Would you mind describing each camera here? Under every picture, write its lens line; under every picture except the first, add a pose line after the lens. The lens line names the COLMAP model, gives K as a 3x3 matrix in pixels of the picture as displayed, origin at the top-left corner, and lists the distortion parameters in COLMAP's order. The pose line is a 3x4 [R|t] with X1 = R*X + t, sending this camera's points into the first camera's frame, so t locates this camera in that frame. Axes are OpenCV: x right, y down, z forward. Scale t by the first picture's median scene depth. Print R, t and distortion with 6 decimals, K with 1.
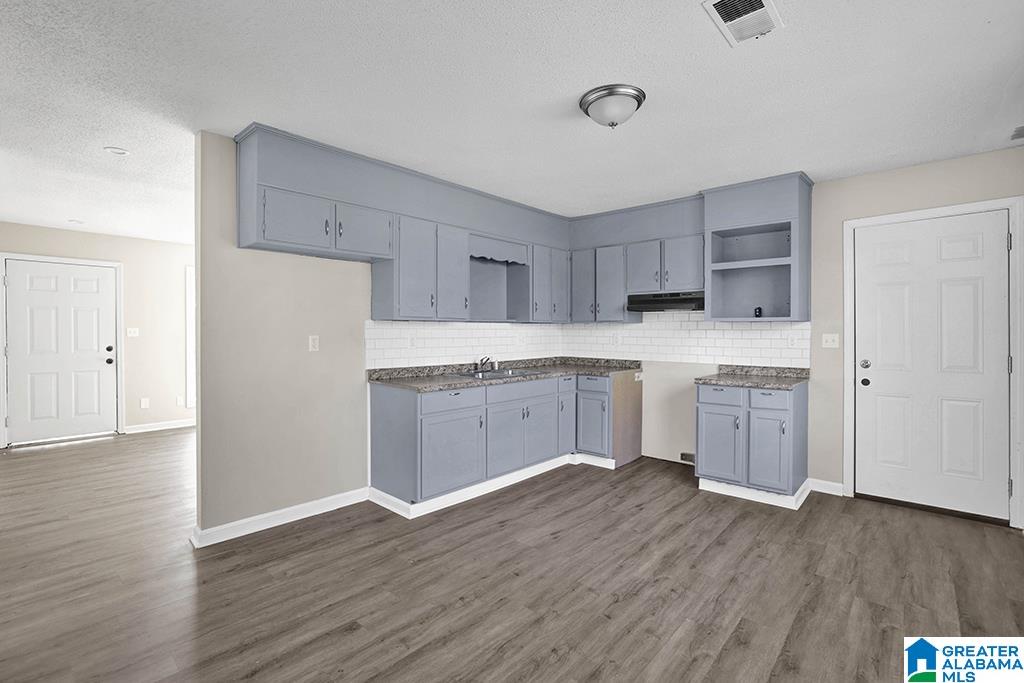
lens RADIAL K [[462.3, 0, 510.7], [0, 462.3, 340.4], [0, 0, 1]] dist [-0.022942, 0.002260]
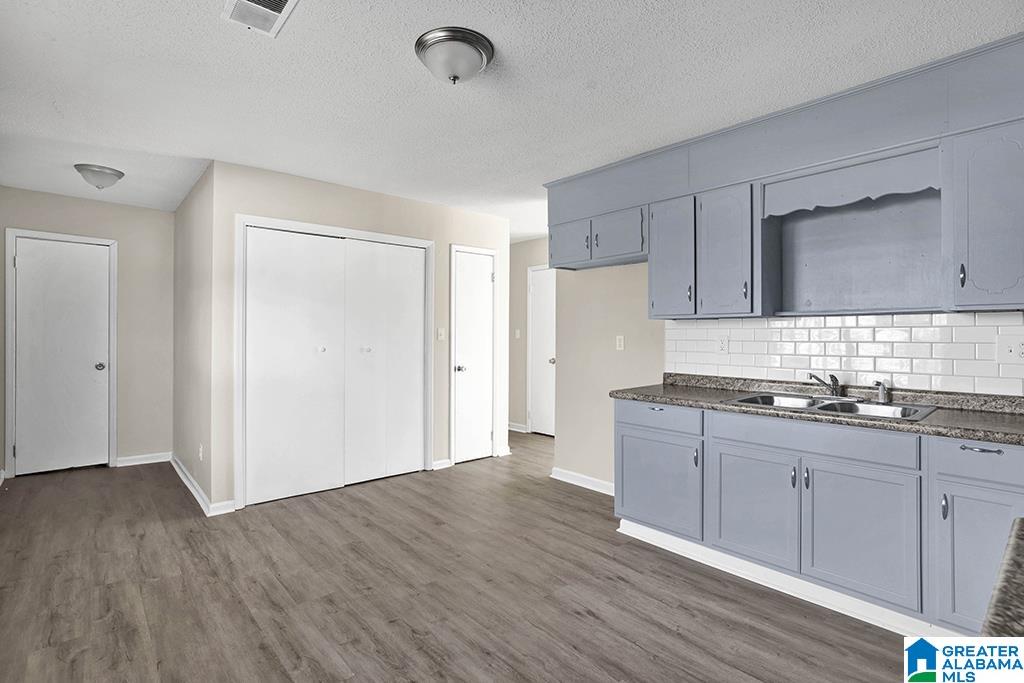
lens RADIAL K [[491.0, 0, 513.1], [0, 491.0, 334.5], [0, 0, 1]] dist [-0.015886, 0.000654]
pose [[-0.106188, -0.003162, -0.994341, 0.747540], [-0.017474, 0.999846, -0.001314, -0.008355], [0.994193, 0.017236, -0.106227, 0.827502]]
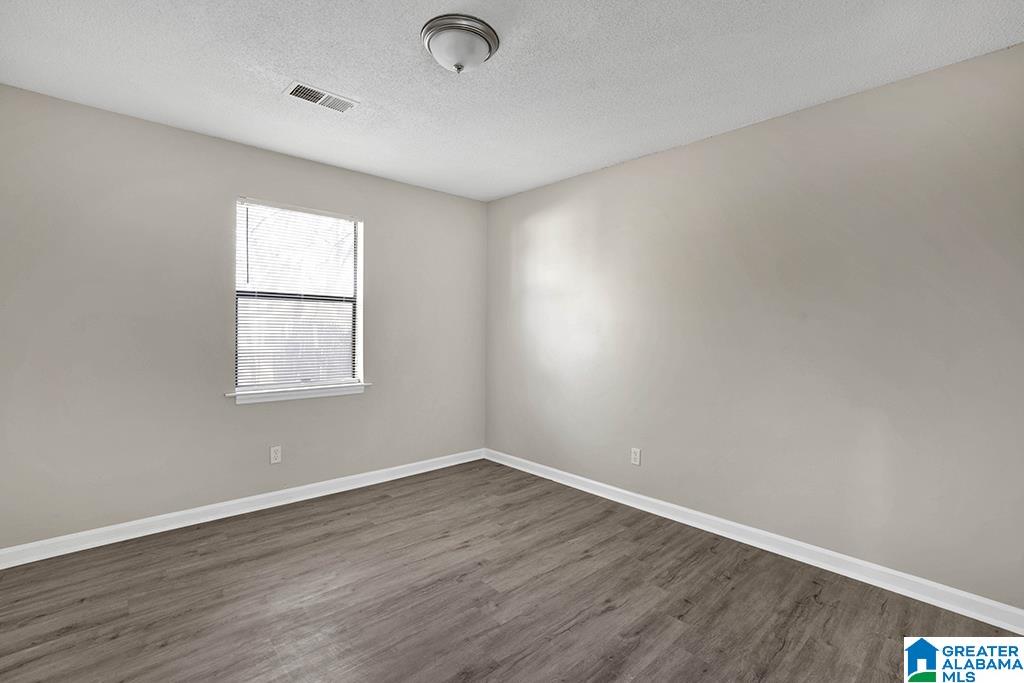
lens RADIAL K [[462.3, 0, 509.6], [0, 462.3, 333.9], [0, 0, 1]] dist [-0.022942, 0.002260]
pose [[-0.997503, -0.015851, 0.068819, 0.181509], [-0.013017, 0.999056, 0.041438, -0.034704], [-0.069411, 0.040439, -0.996768, 1.486397]]
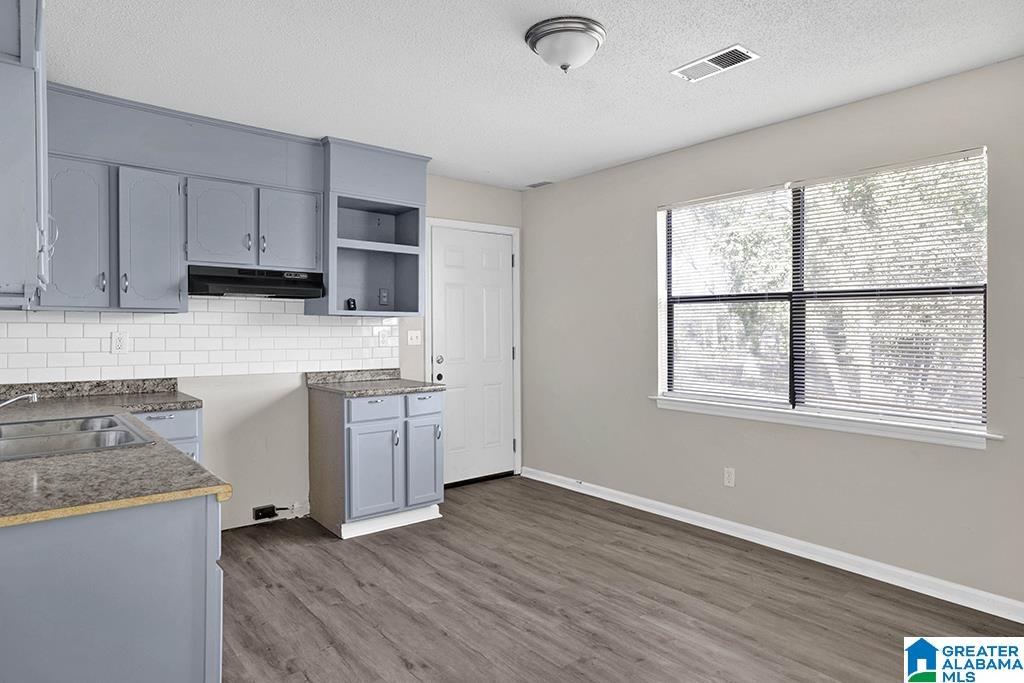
lens RADIAL K [[605.0, 0, 507.9], [0, 605.0, 336.3], [0, 0, 1]] dist [-0.016151, 0.000362]
pose [[0.148497, -0.012471, 0.988834, -0.568607], [0.018503, 0.999780, 0.009831, -0.011411], [-0.988740, 0.016836, 0.148695, 0.651035]]
